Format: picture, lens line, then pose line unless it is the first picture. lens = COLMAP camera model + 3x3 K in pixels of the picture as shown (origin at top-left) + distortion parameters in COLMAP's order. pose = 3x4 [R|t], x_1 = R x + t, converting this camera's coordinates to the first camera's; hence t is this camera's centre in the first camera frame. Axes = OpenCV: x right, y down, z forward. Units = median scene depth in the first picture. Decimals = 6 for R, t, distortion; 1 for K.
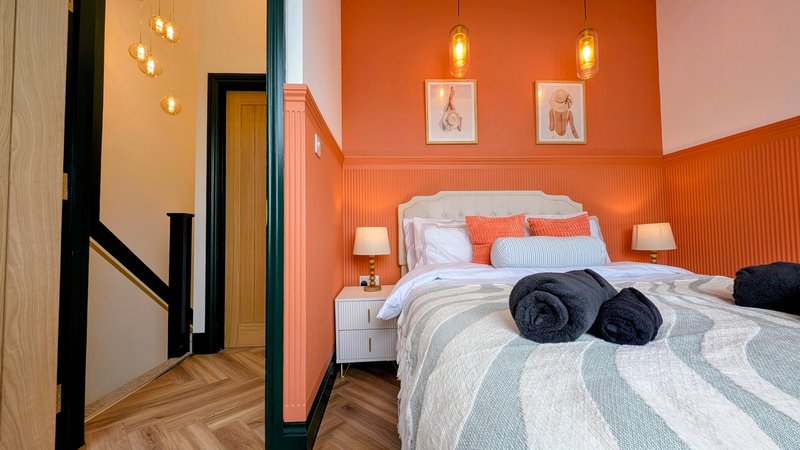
lens RADIAL K [[300.9, 0, 395.6], [0, 300.9, 226.7], [0, 0, 1]] dist [0.001304, -0.000732]
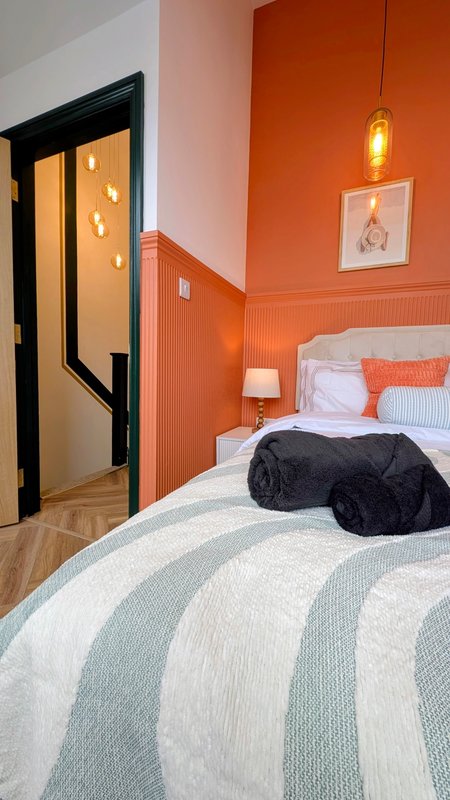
lens RADIAL K [[305.3, 0, 225.0], [0, 305.3, 400.0], [0, 0, 1]] dist [0.022263, -0.018499]
pose [[0.901095, 0.070632, -0.427831, 0.239001], [-0.023045, 0.993051, 0.115410, -0.009280], [0.433010, -0.094136, 0.896460, 0.053651]]
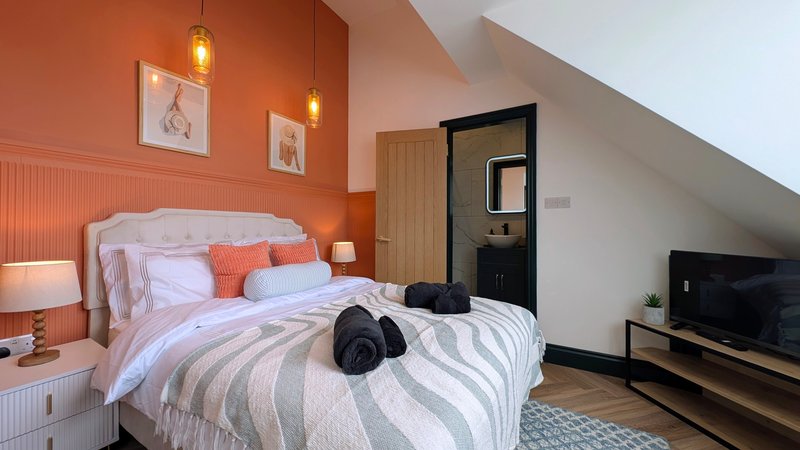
lens RADIAL K [[300.9, 0, 395.6], [0, 300.9, 226.7], [0, 0, 1]] dist [0.001304, -0.000732]
pose [[0.554887, 0.017708, 0.831737, -0.191290], [-0.033367, 0.999443, 0.000982, -0.099108], [-0.831256, -0.028298, 0.555169, 0.024583]]
